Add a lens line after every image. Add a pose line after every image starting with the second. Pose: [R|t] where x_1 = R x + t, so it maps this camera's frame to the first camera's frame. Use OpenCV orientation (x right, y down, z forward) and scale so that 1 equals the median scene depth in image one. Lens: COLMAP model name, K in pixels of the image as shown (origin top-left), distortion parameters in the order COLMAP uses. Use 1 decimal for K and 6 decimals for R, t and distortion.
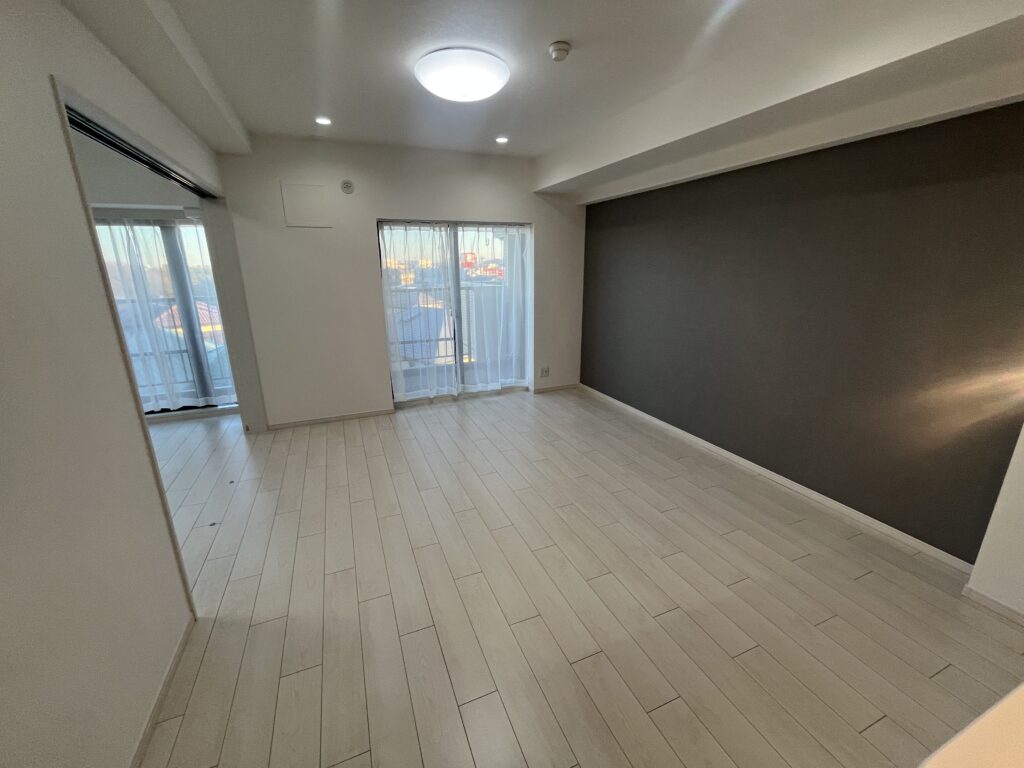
lens RADIAL K [[417.5, 0, 507.8], [0, 417.5, 388.2], [0, 0, 1]] dist [-0.007759, -0.000219]
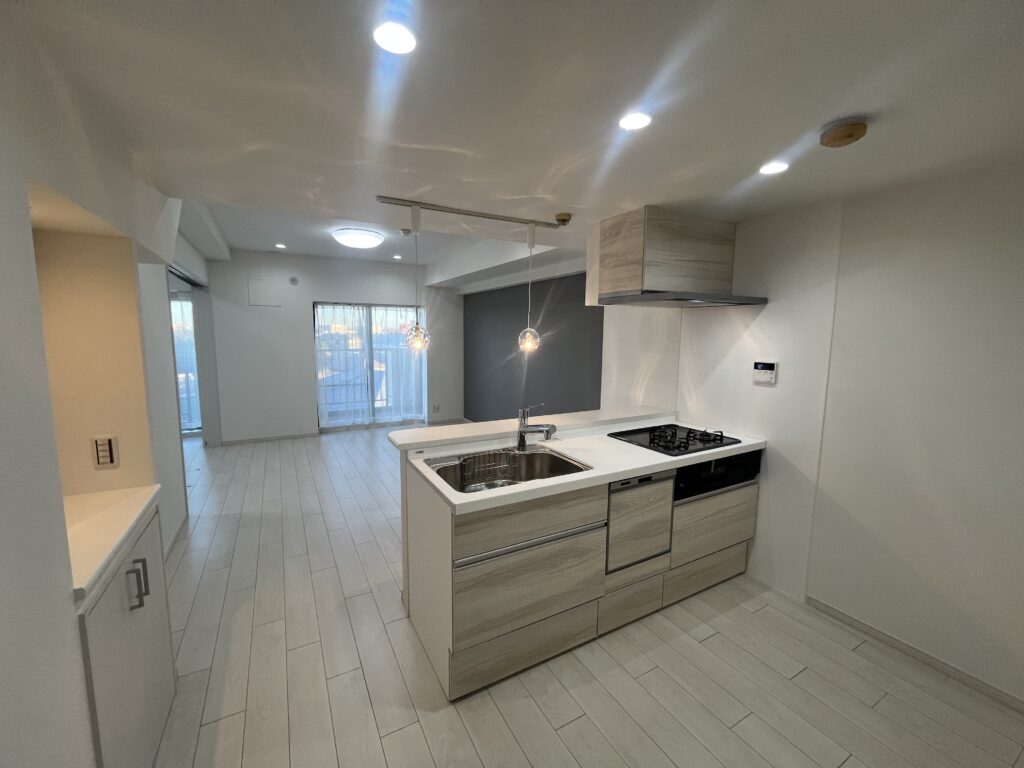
lens RADIAL K [[417.5, 0, 507.2], [0, 417.5, 386.8], [0, 0, 1]] dist [-0.007759, -0.000219]
pose [[0.993059, 0.006346, 0.117450, 0.189453], [0.012353, 0.987394, -0.157796, 0.130940], [-0.116971, 0.158152, 0.980462, -0.463646]]
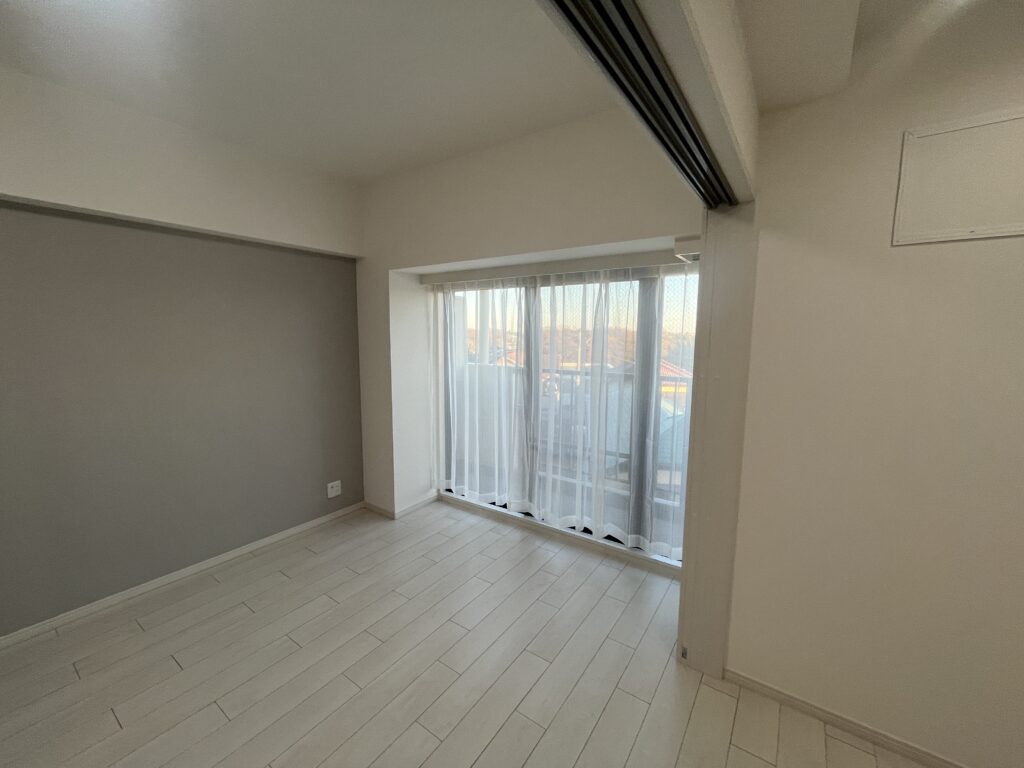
lens RADIAL K [[417.5, 0, 502.6], [0, 417.5, 387.6], [0, 0, 1]] dist [-0.007759, -0.000219]
pose [[0.519048, 0.116288, -0.846798, -0.326389], [-0.241768, 0.970219, -0.014955, -0.141082], [0.819840, 0.212491, 0.531705, 0.450379]]
